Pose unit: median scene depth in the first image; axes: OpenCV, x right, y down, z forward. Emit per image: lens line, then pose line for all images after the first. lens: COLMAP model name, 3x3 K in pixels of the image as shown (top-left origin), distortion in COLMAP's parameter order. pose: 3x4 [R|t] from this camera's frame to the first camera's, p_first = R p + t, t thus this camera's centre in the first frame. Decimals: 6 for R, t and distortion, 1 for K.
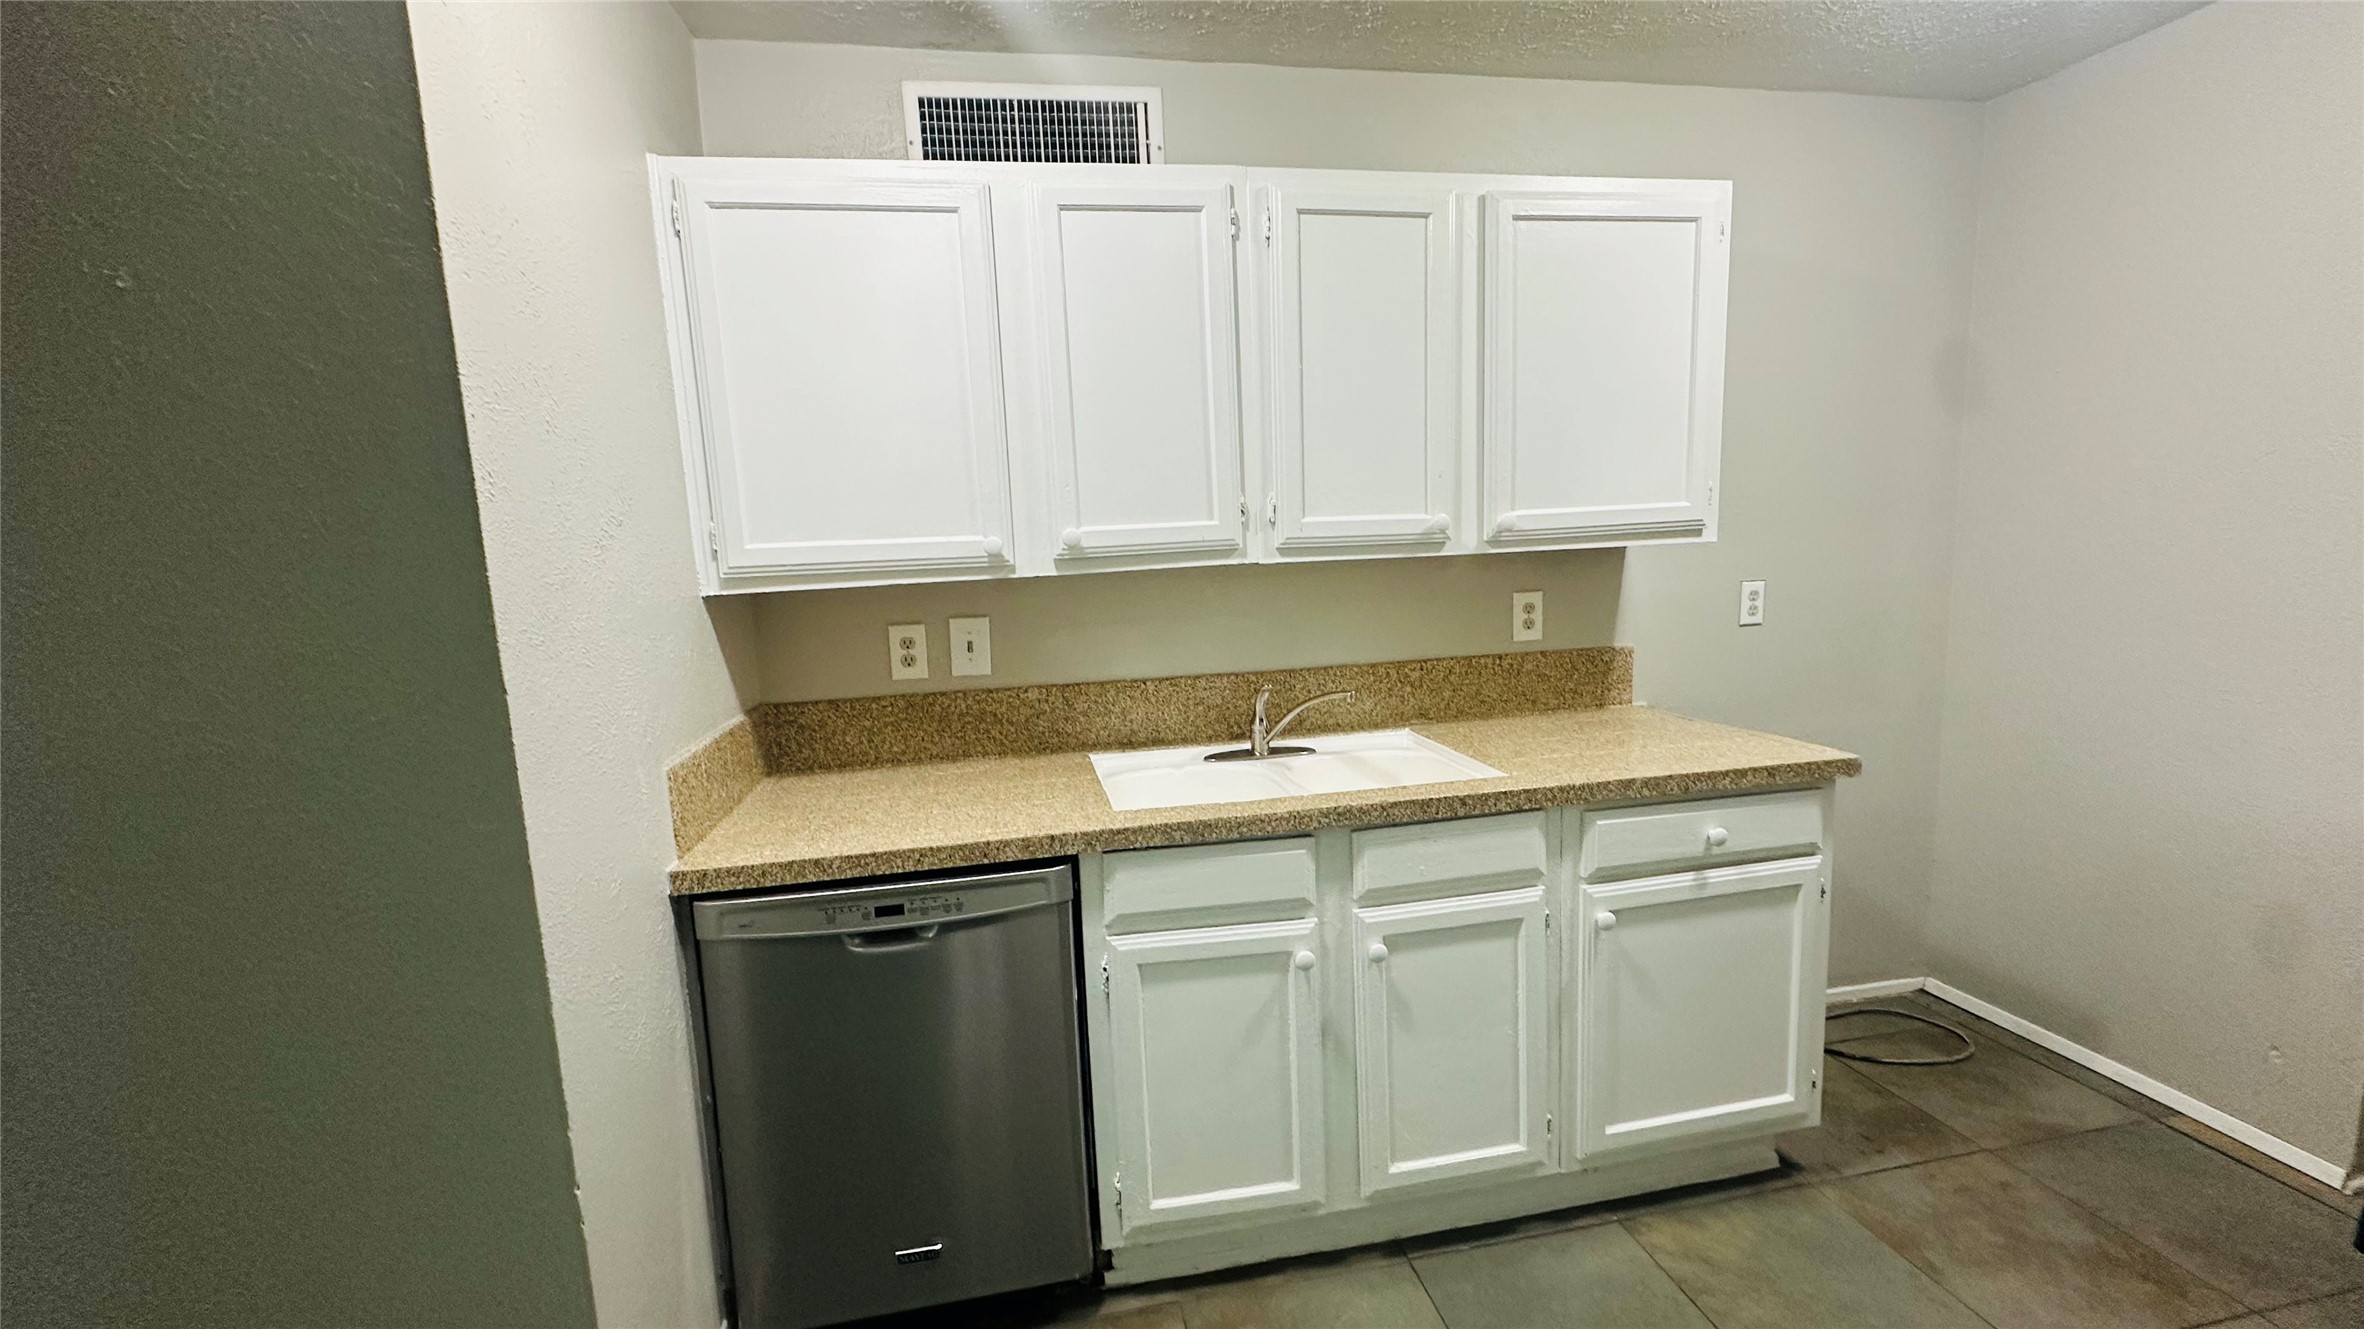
lens RADIAL K [[939.2, 0, 1178.9], [0, 939.2, 666.2], [0, 0, 1]] dist [-0.005396, 0.000568]
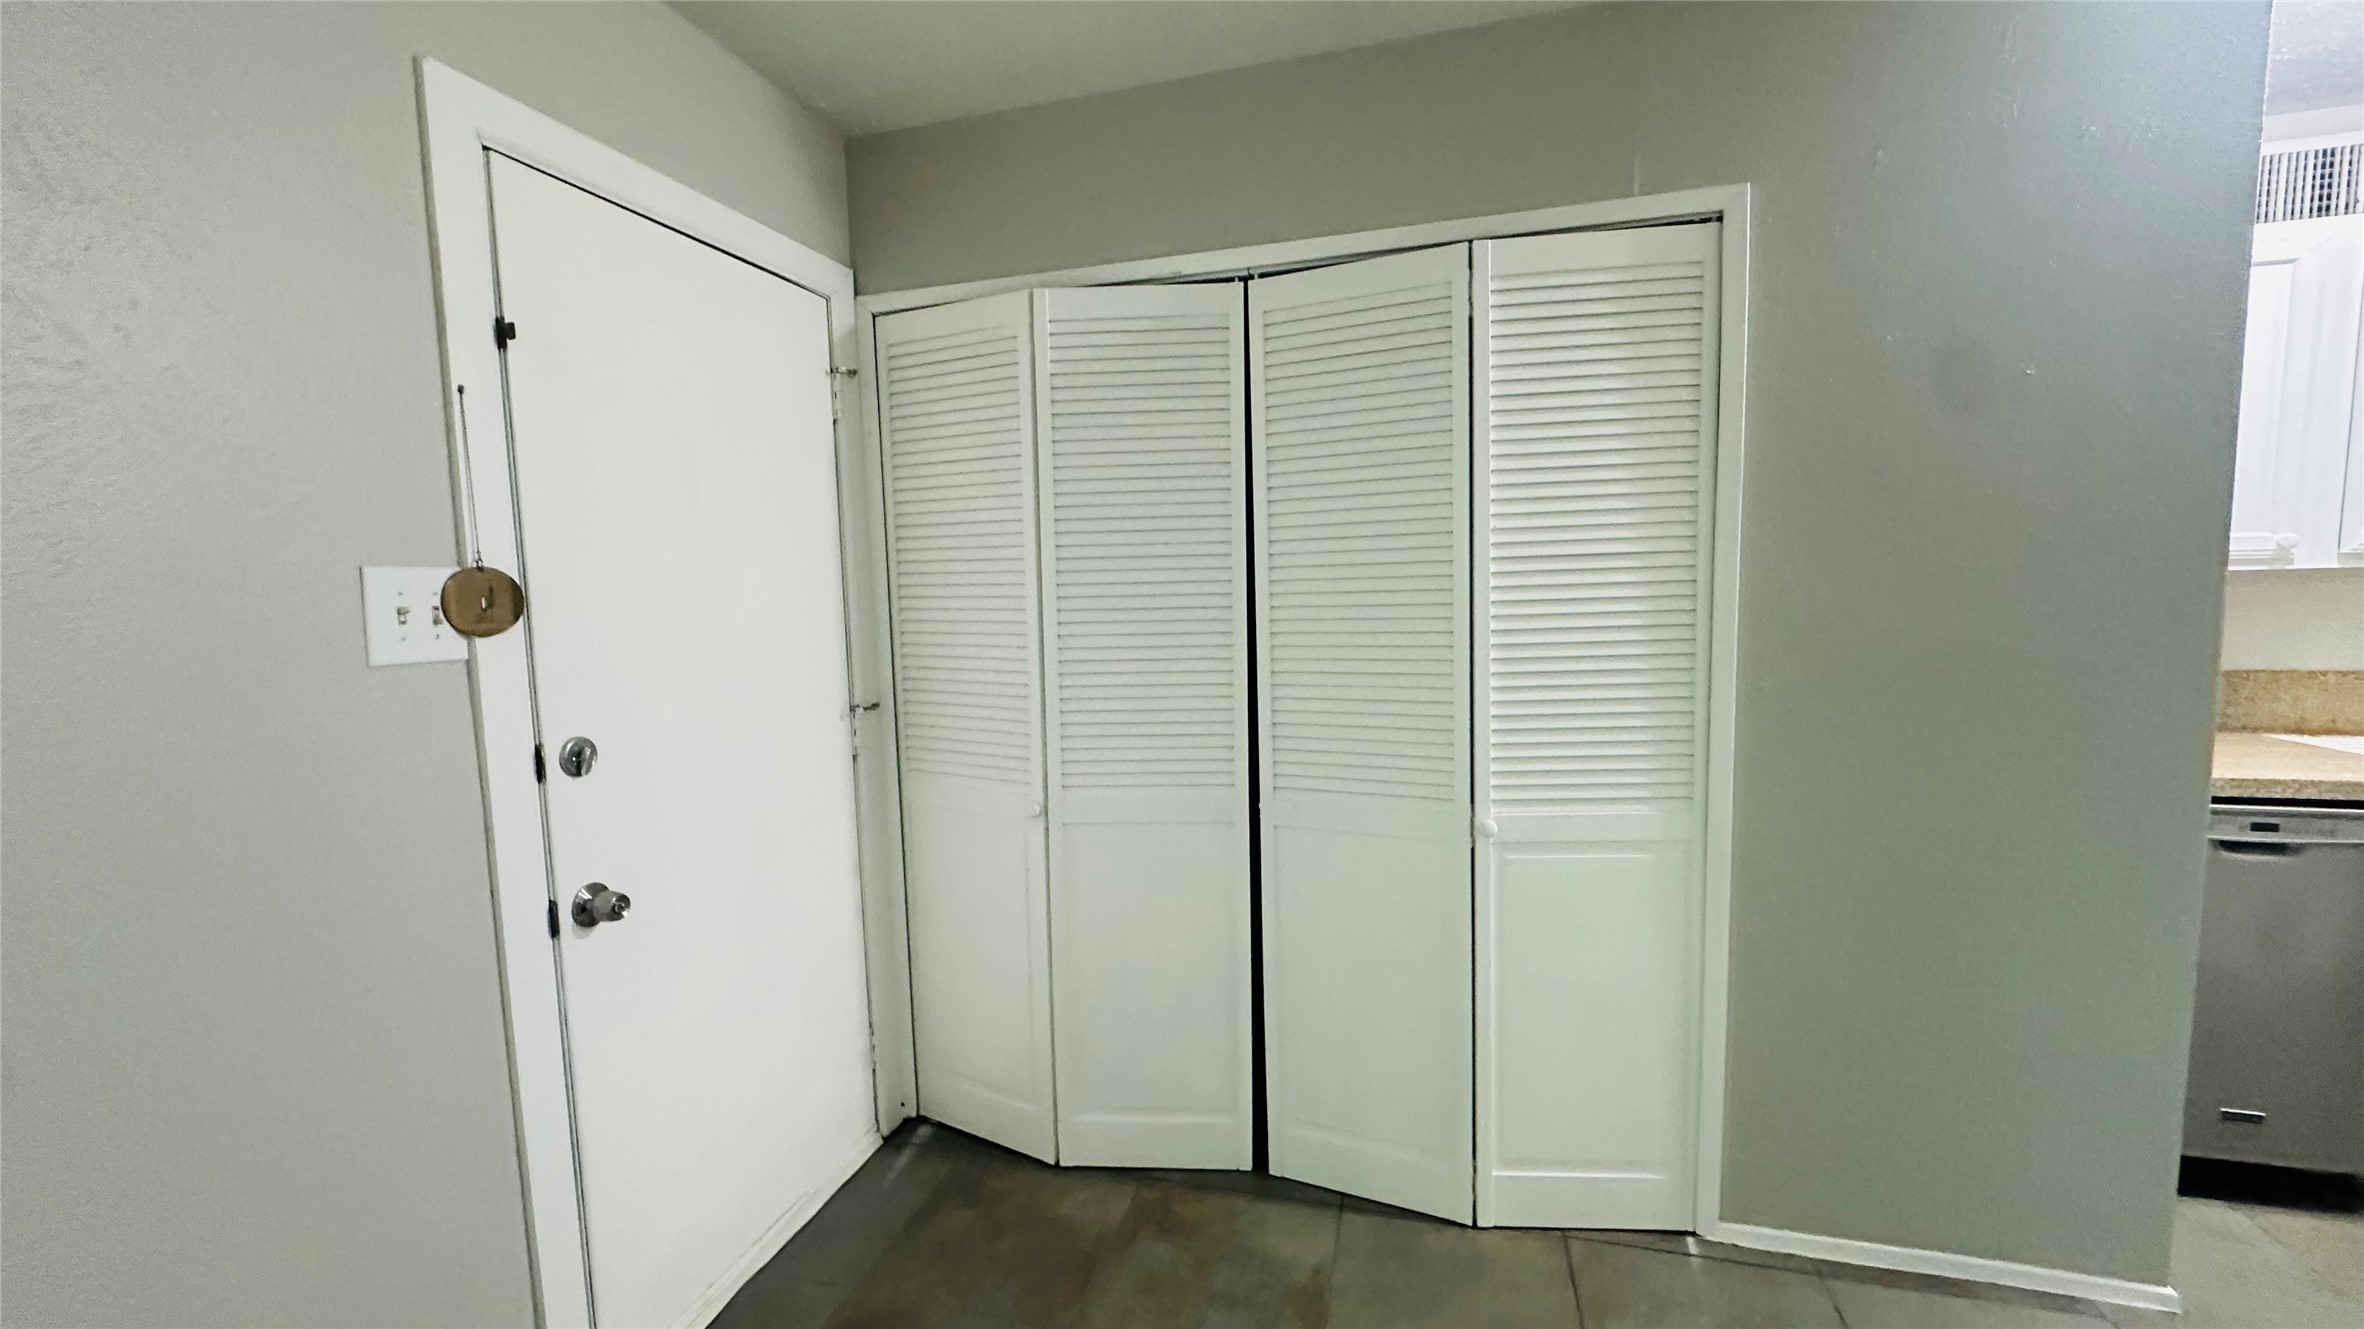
lens RADIAL K [[939.2, 0, 1178.9], [0, 939.2, 666.2], [0, 0, 1]] dist [-0.005396, 0.000568]
pose [[0.897071, 0.063041, -0.437366, -0.845804], [-0.074533, 0.997177, -0.009142, 0.130700], [0.435555, 0.040800, 0.899237, -0.593826]]
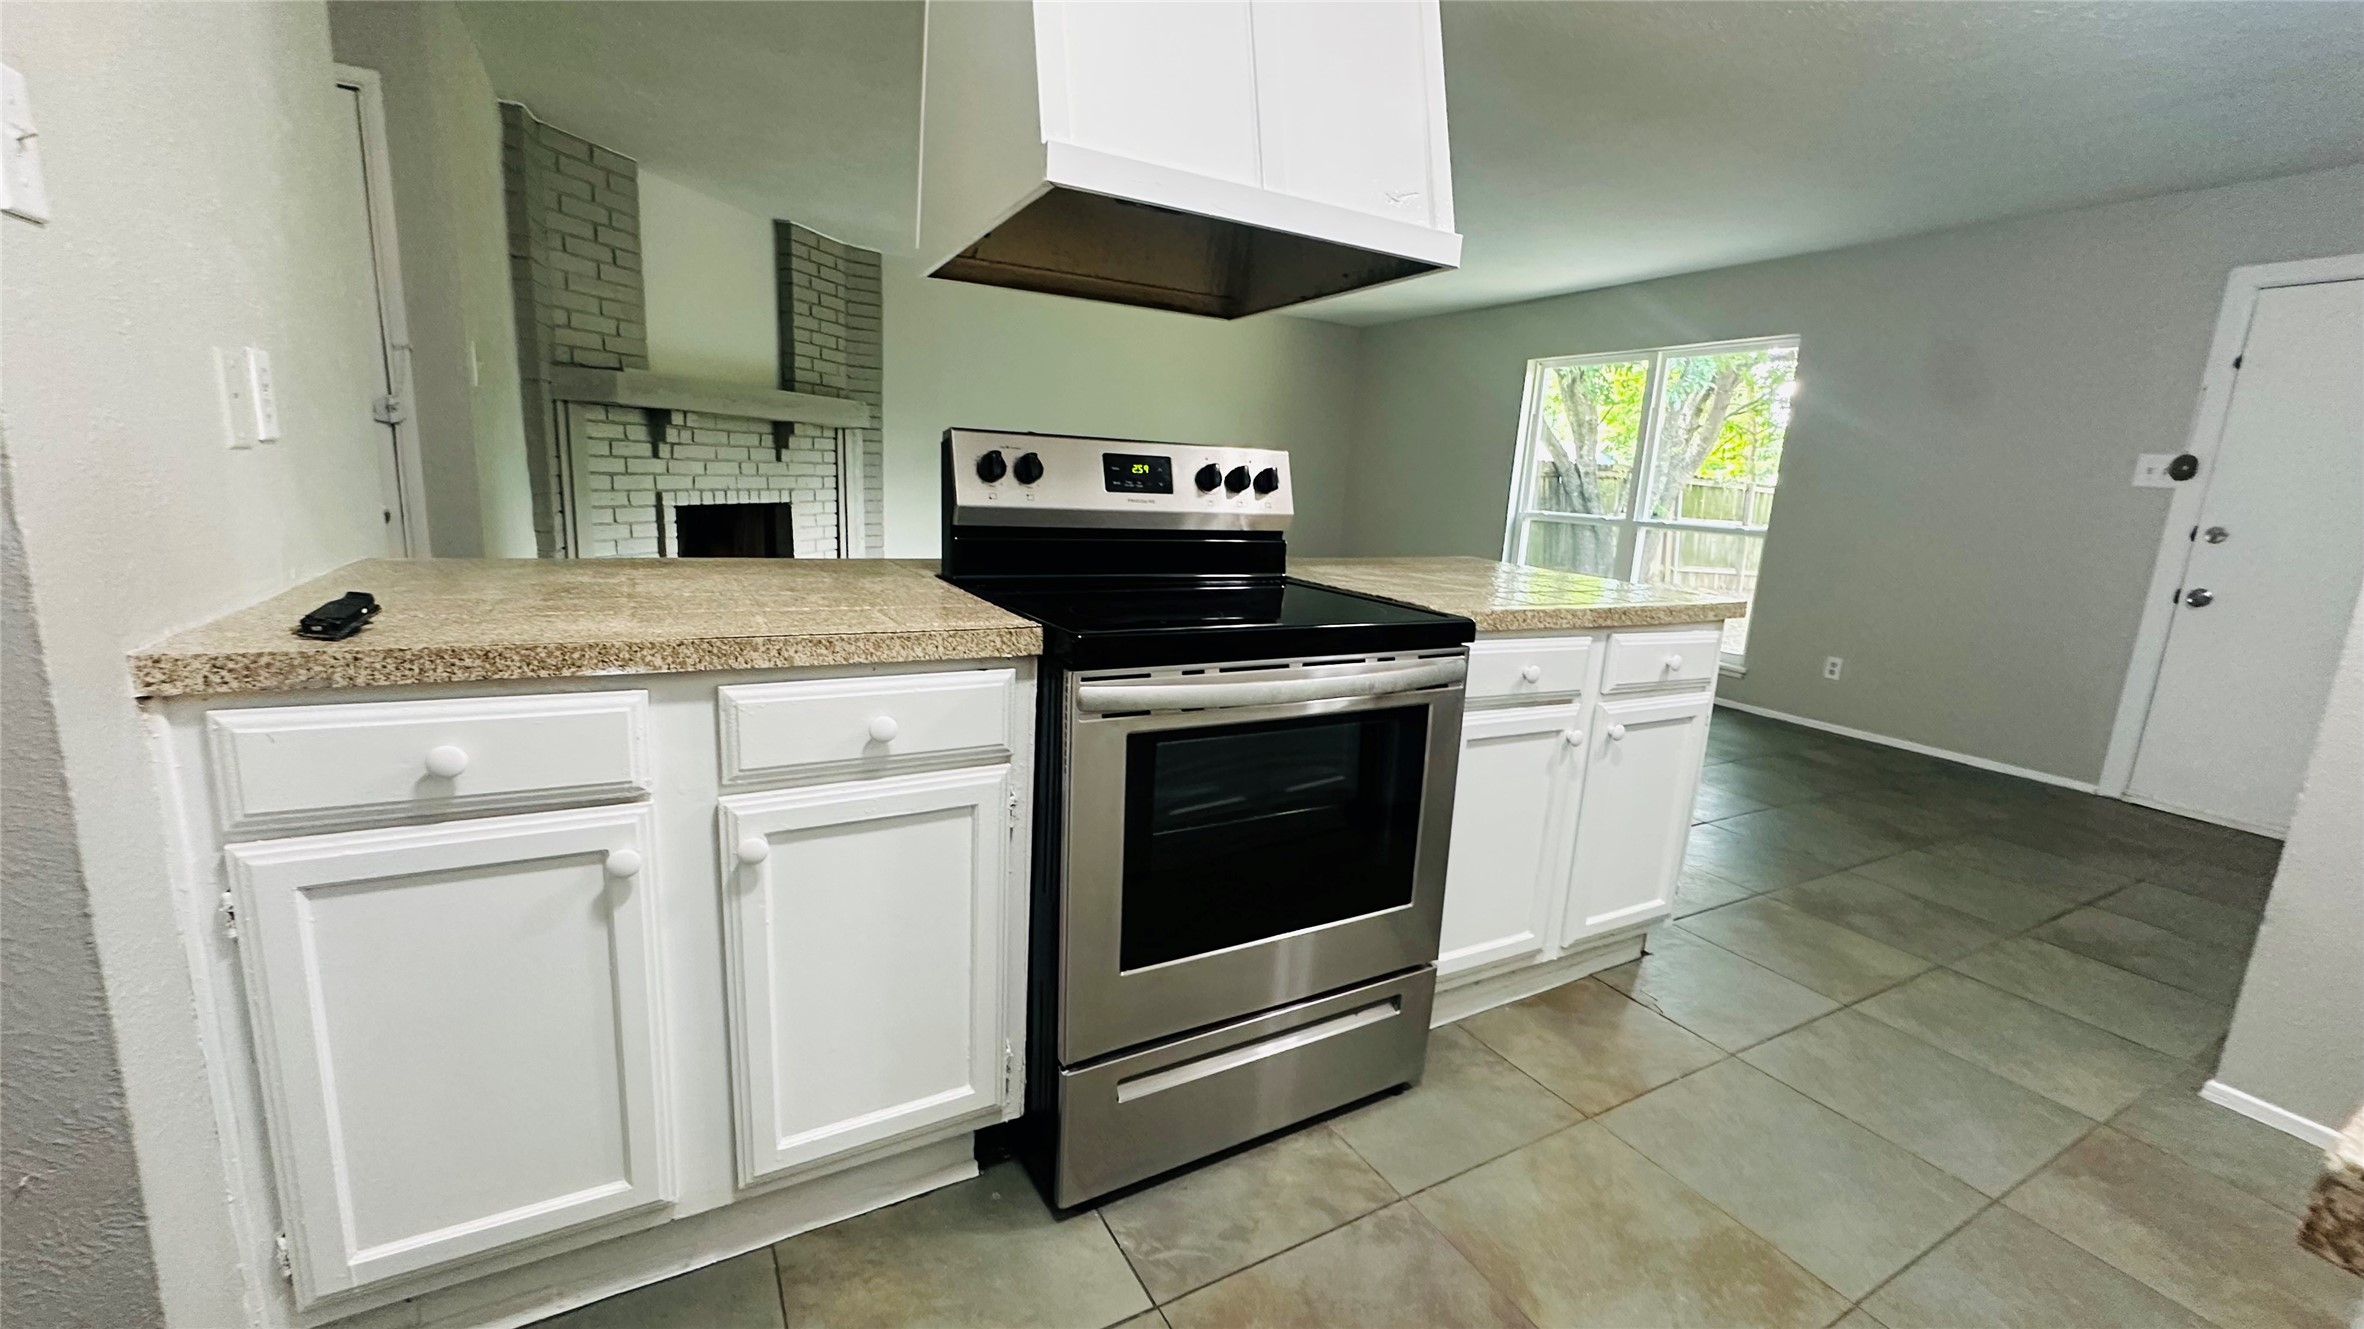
lens RADIAL K [[939.2, 0, 1178.9], [0, 939.2, 666.2], [0, 0, 1]] dist [-0.005396, 0.000568]
pose [[-0.948583, 0.053682, -0.311944, 0.932666], [-0.058341, 0.938978, 0.338993, -0.029579], [0.311106, 0.339762, -0.887567, 0.990179]]
